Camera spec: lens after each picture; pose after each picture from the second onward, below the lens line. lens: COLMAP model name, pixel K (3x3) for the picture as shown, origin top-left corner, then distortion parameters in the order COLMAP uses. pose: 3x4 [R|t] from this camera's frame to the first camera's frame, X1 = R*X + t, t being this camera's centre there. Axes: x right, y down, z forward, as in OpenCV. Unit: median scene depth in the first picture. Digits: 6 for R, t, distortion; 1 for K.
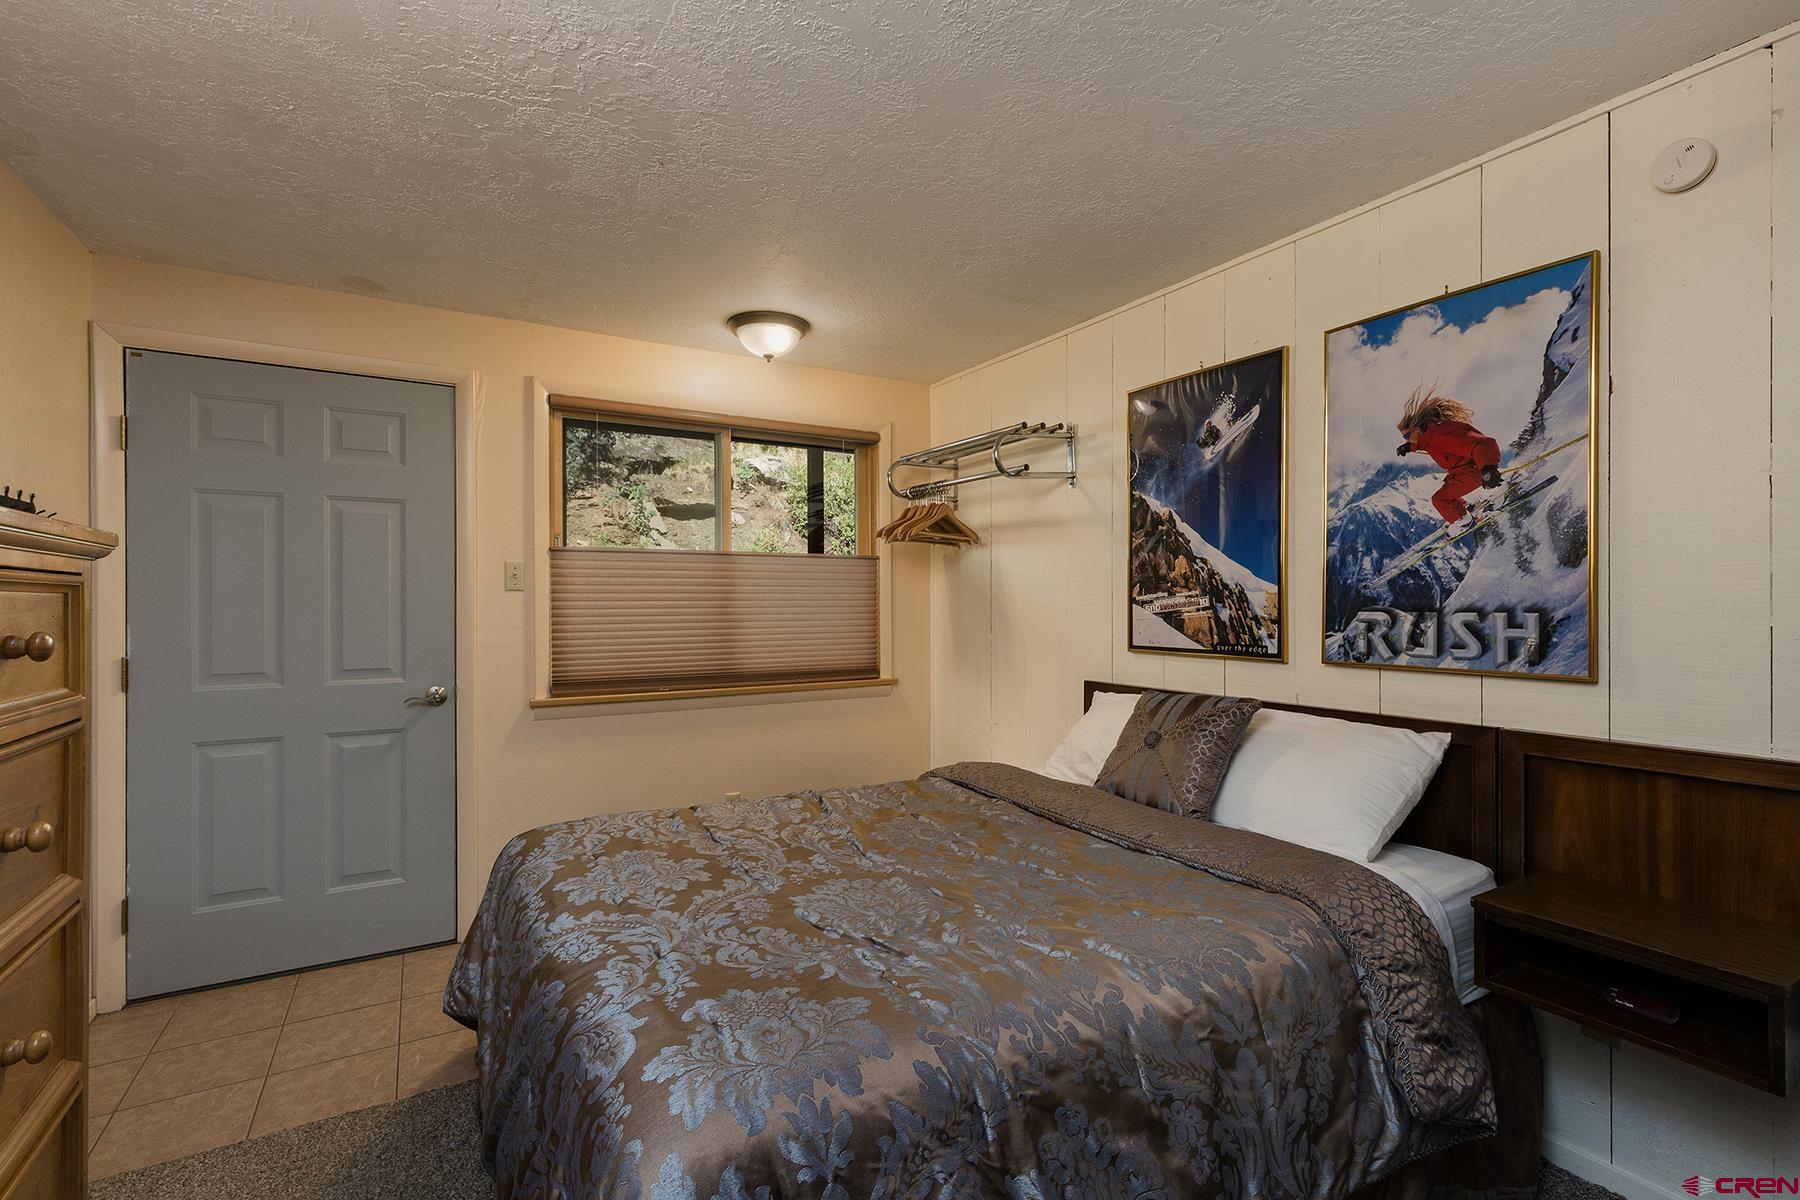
lens RADIAL K [[827.7, 0, 903.6], [0, 827.7, 597.8], [0, 0, 1]] dist [0.002411, 0.000615]
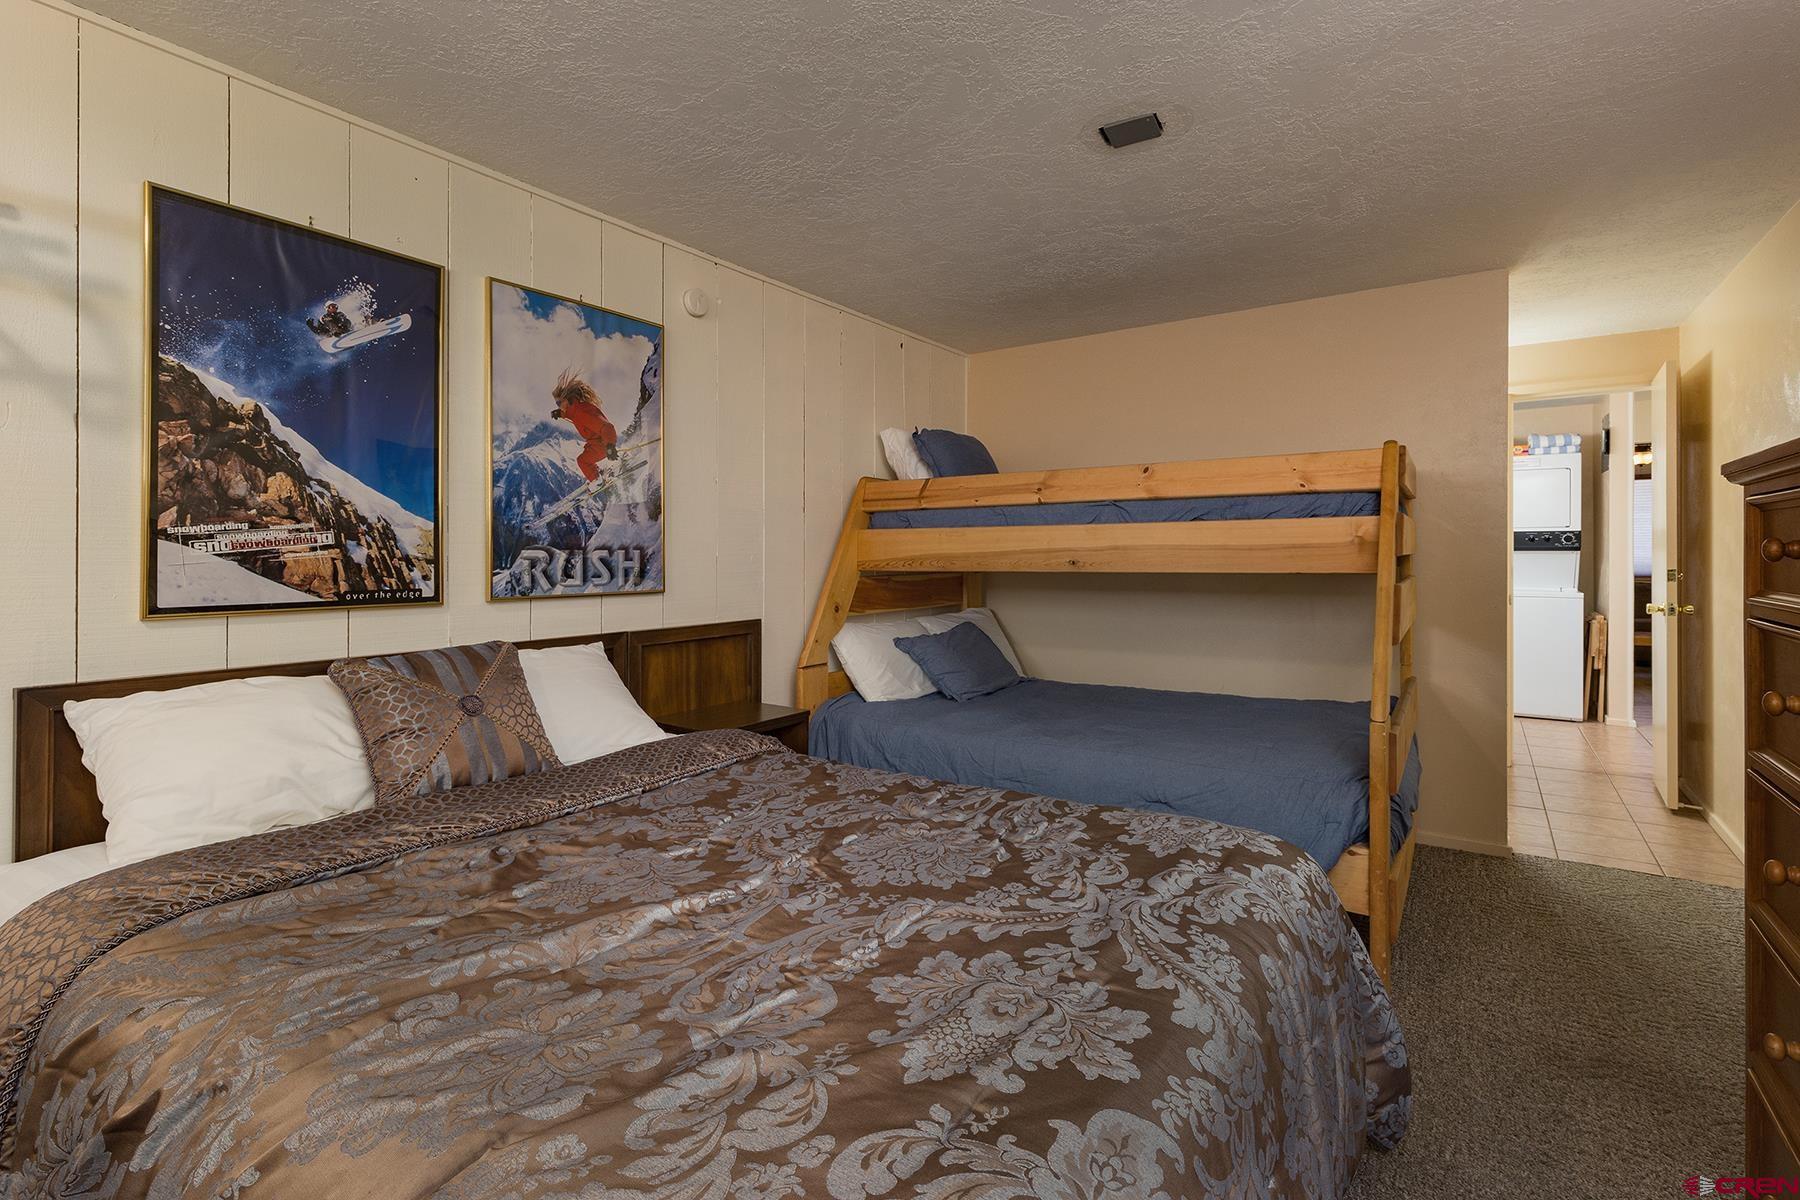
lens RADIAL K [[827.4, 0, 897.5], [0, 827.4, 545.8], [0, 0, 1]] dist [0.001683, 0.000226]
pose [[-0.422941, 0.007739, 0.906124, -0.648422], [-0.005966, 0.999918, -0.011324, 0.020267], [-0.906137, -0.010195, -0.422860, 1.002771]]
